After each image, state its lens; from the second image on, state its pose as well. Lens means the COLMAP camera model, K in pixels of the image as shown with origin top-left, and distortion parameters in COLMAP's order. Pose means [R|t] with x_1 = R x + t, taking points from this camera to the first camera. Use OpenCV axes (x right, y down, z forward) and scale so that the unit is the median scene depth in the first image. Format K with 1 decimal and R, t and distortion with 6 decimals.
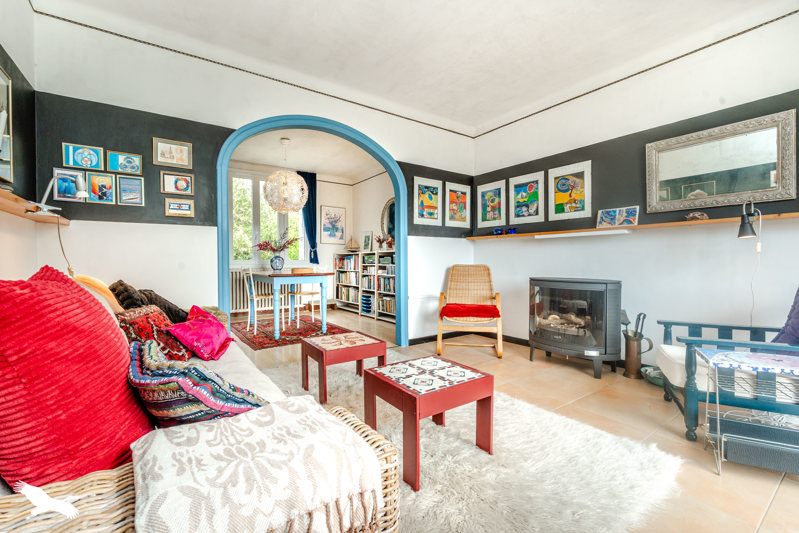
lens RADIAL K [[345.7, 0, 401.0], [0, 345.7, 265.2], [0, 0, 1]] dist [0.000060, -0.000005]
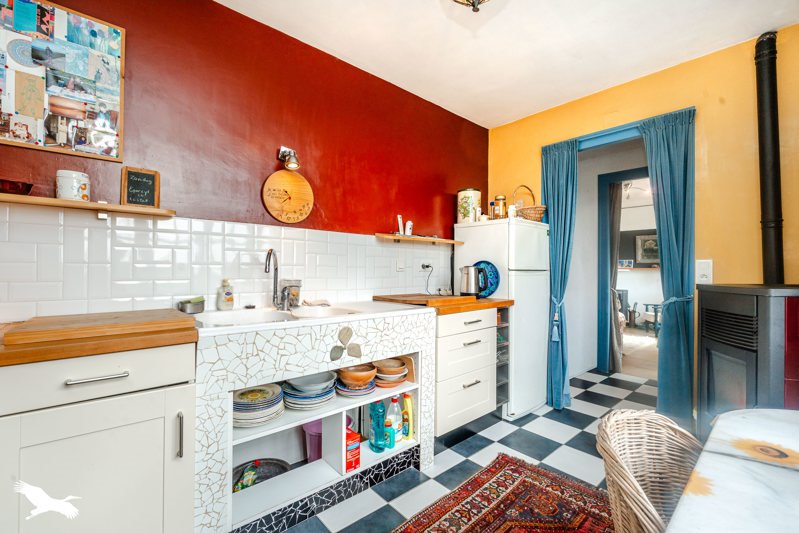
lens RADIAL K [[345.7, 0, 398.9], [0, 345.7, 266.2], [0, 0, 1]] dist [0.000060, -0.000005]
pose [[0.993772, 0.023127, 0.109002, -1.331039], [-0.020612, 0.999496, -0.024144, -0.034401], [-0.109505, 0.021747, 0.993748, -1.362087]]
